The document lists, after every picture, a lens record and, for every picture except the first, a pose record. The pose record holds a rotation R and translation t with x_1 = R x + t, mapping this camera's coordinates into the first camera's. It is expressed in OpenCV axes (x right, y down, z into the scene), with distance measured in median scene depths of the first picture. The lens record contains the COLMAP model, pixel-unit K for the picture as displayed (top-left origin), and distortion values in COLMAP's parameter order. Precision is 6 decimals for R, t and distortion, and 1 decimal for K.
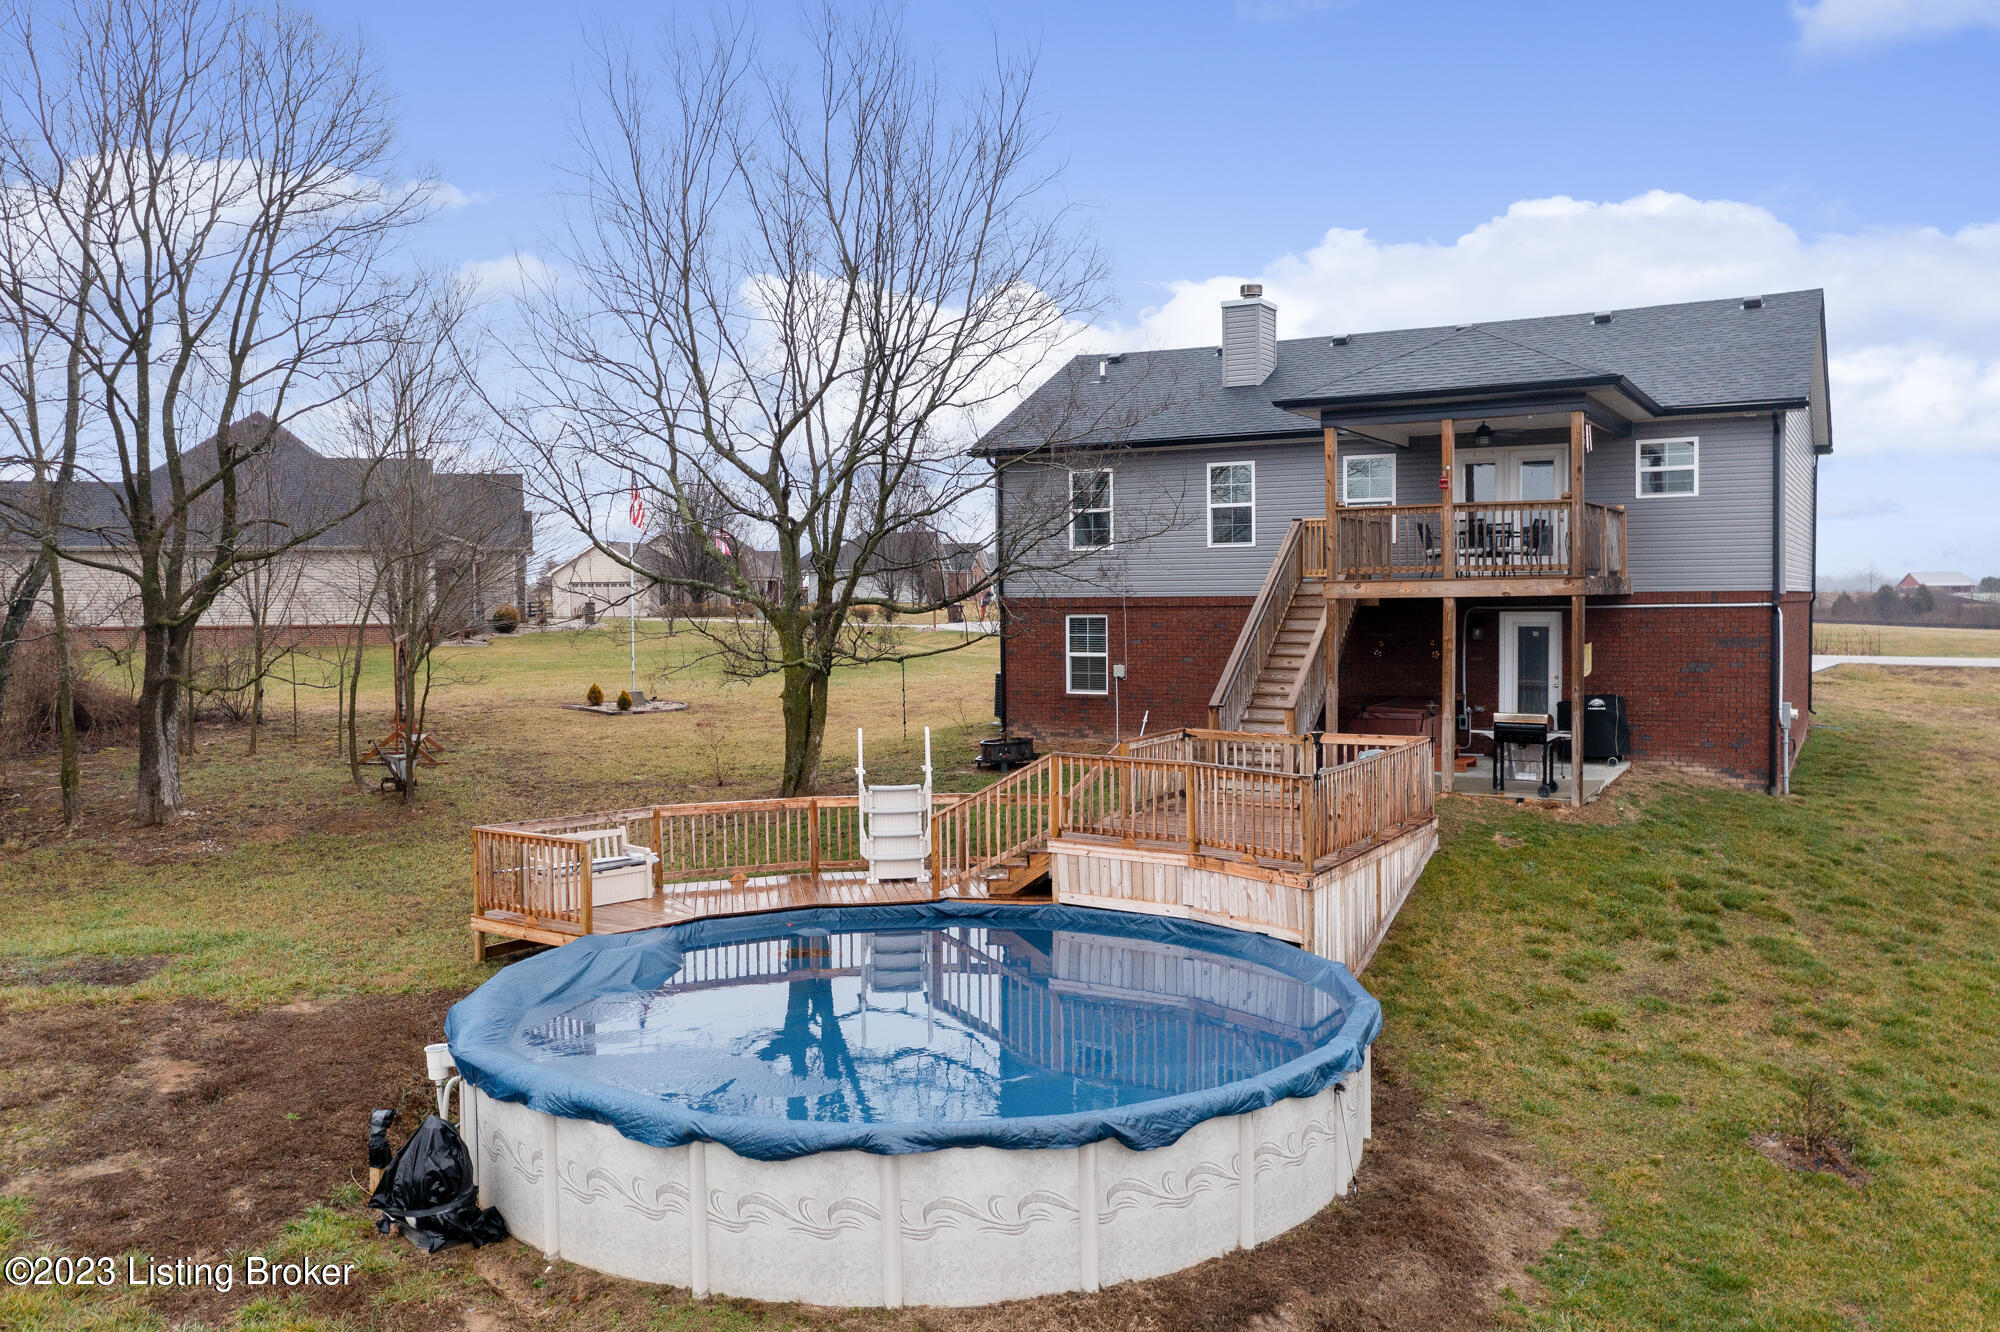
lens RADIAL K [[1598.2, 0, 987.1], [0, 1598.2, 657.6], [0, 0, 1]] dist [-0.016184, -0.004067]
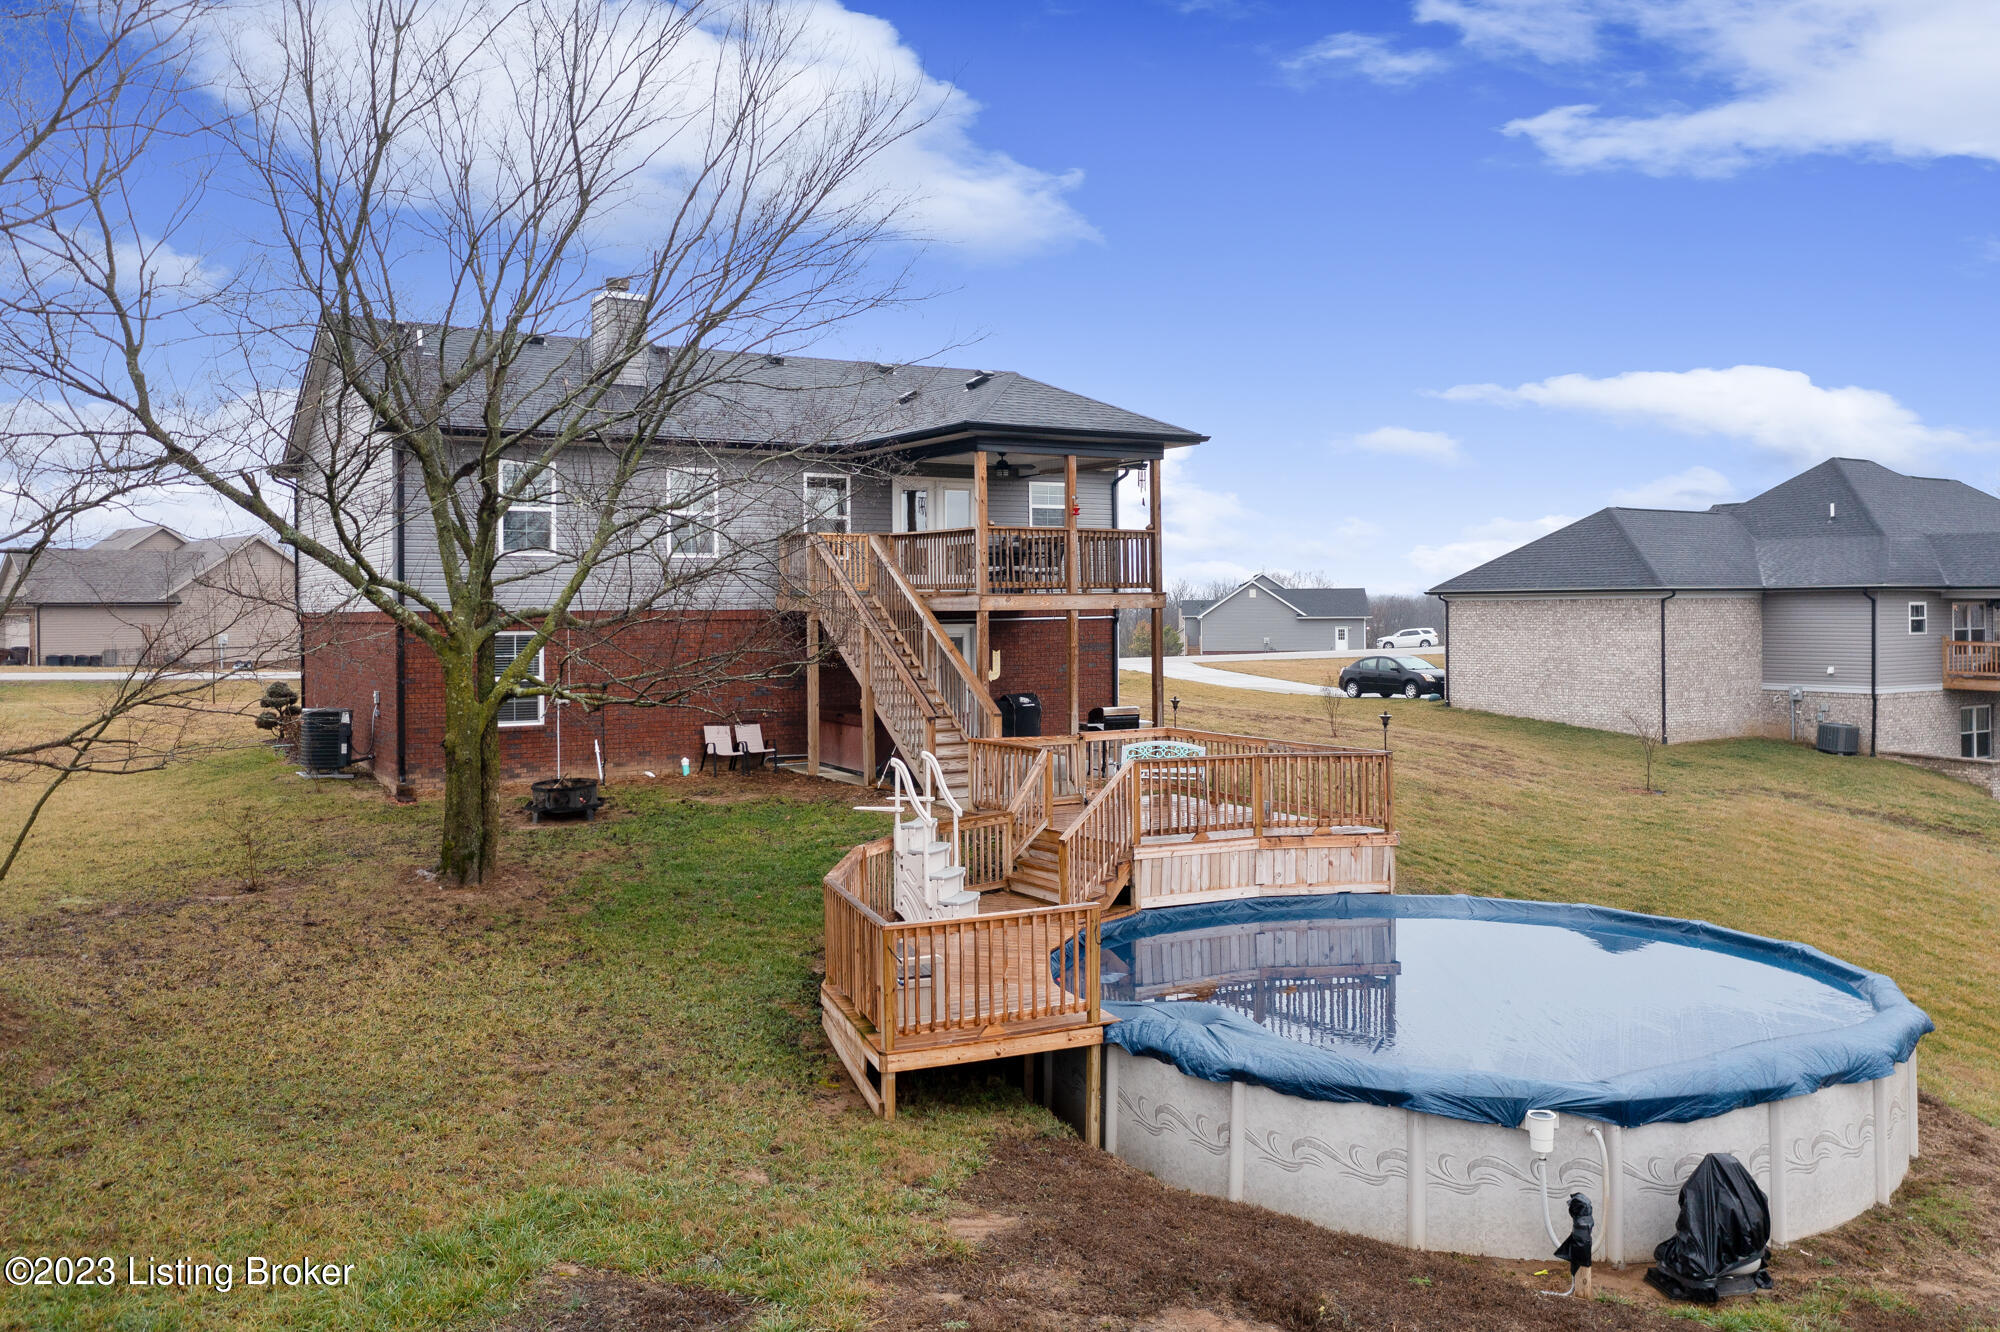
lens RADIAL K [[1607.2, 0, 988.8], [0, 1607.2, 612.1], [0, 0, 1]] dist [-0.009780, -0.003571]
pose [[0.470005, 0.004283, 0.882654, -0.913600], [0.036136, 0.999056, -0.024090, -0.012670], [-0.881924, 0.043218, 0.469406, 0.615378]]
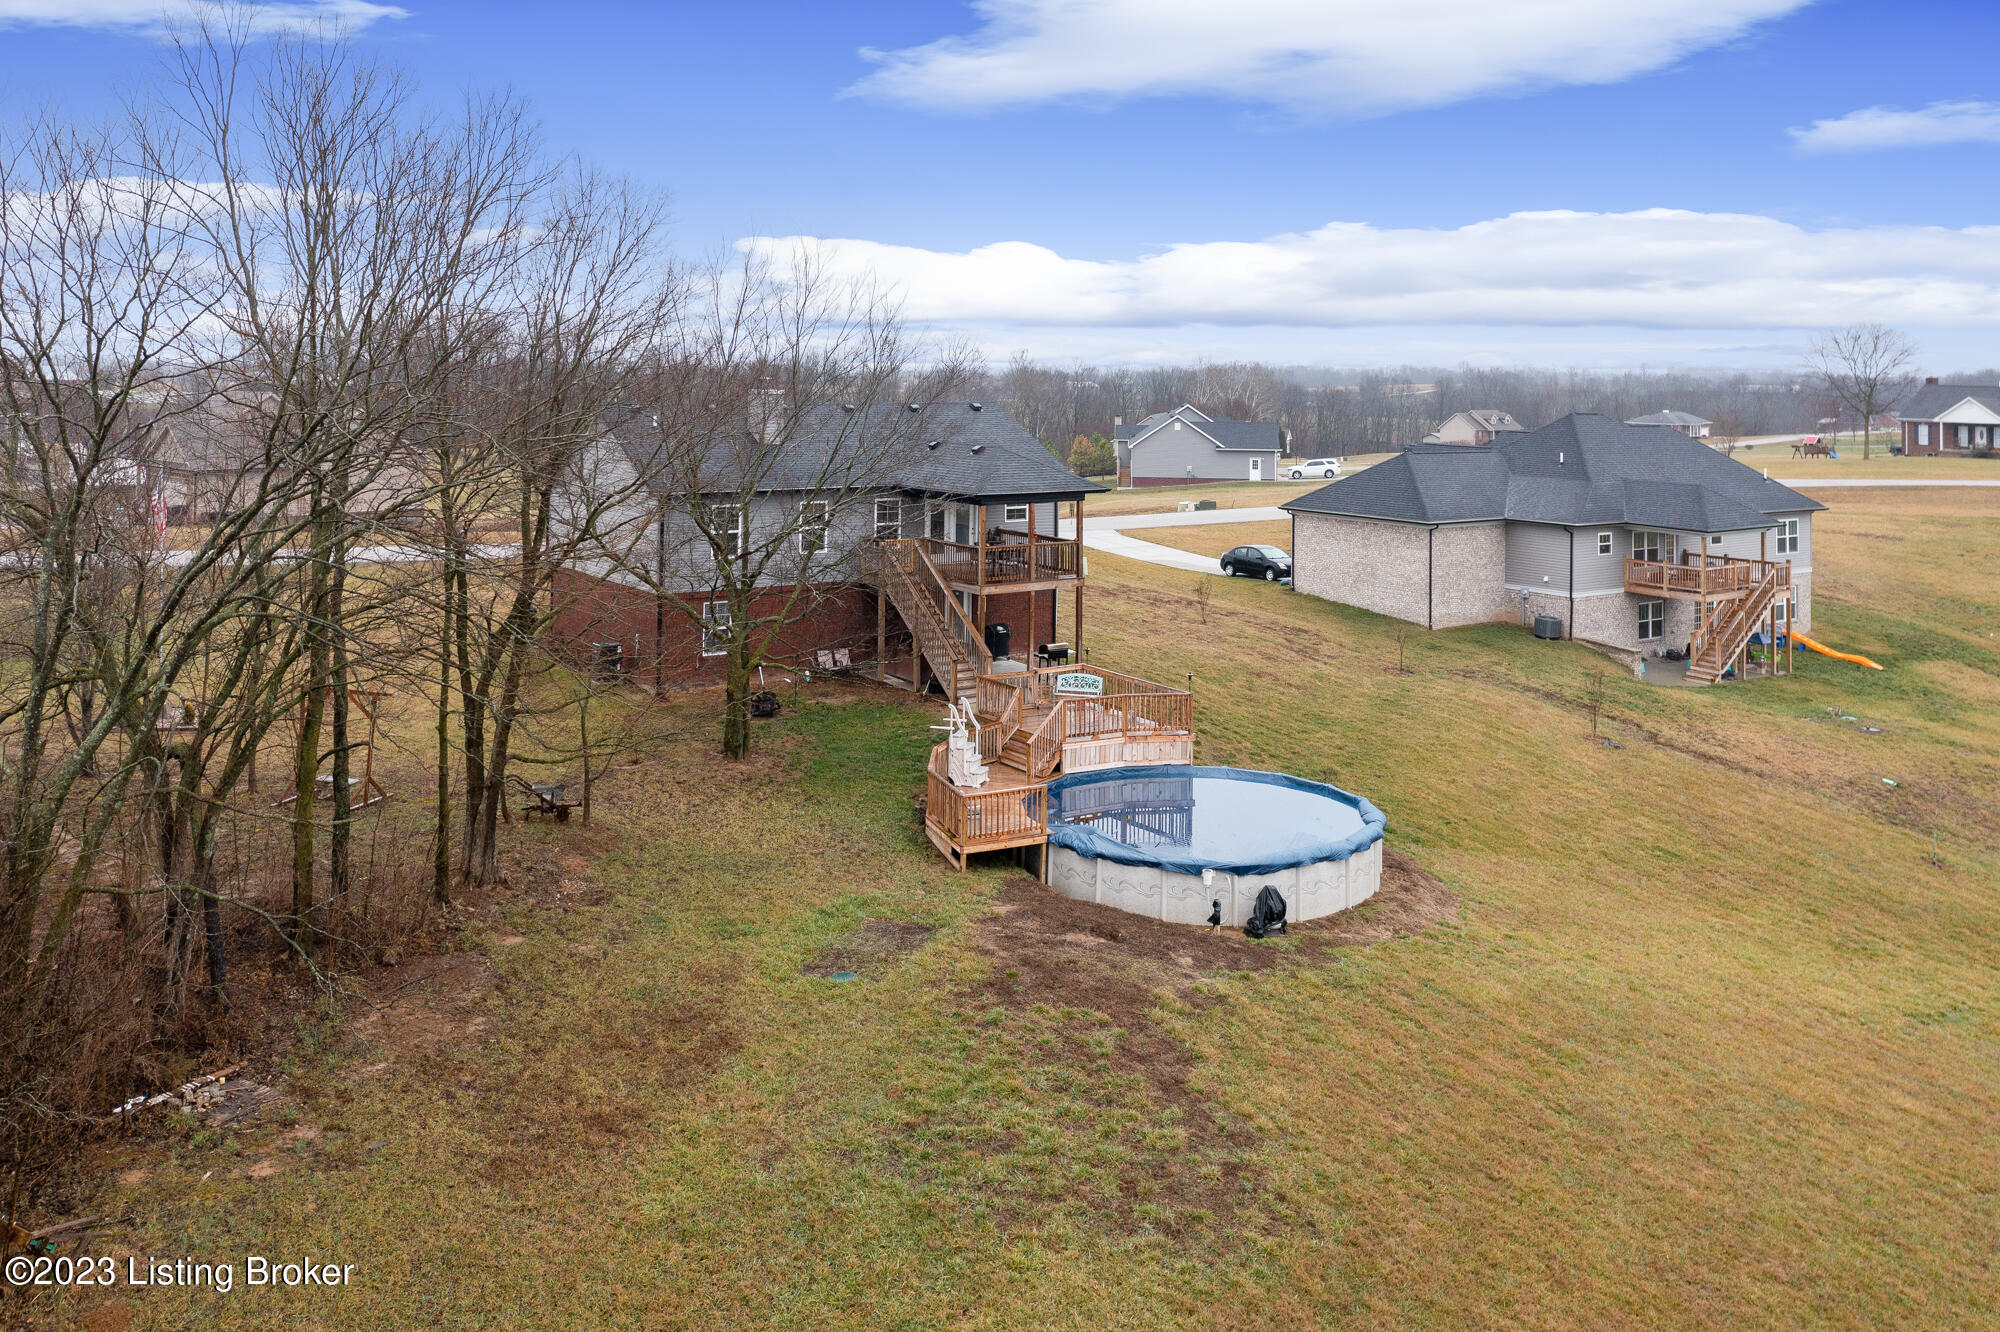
lens RADIAL K [[1661.0, 0, 996.3], [0, 1661.0, 322.9], [0, 0, 1]] dist [-0.009867, -0.002171]
pose [[0.431726, 0.040406, 0.901099, -1.986287], [0.018410, 0.998393, -0.053589, -0.320489], [-0.901817, 0.039725, 0.430288, 0.140813]]
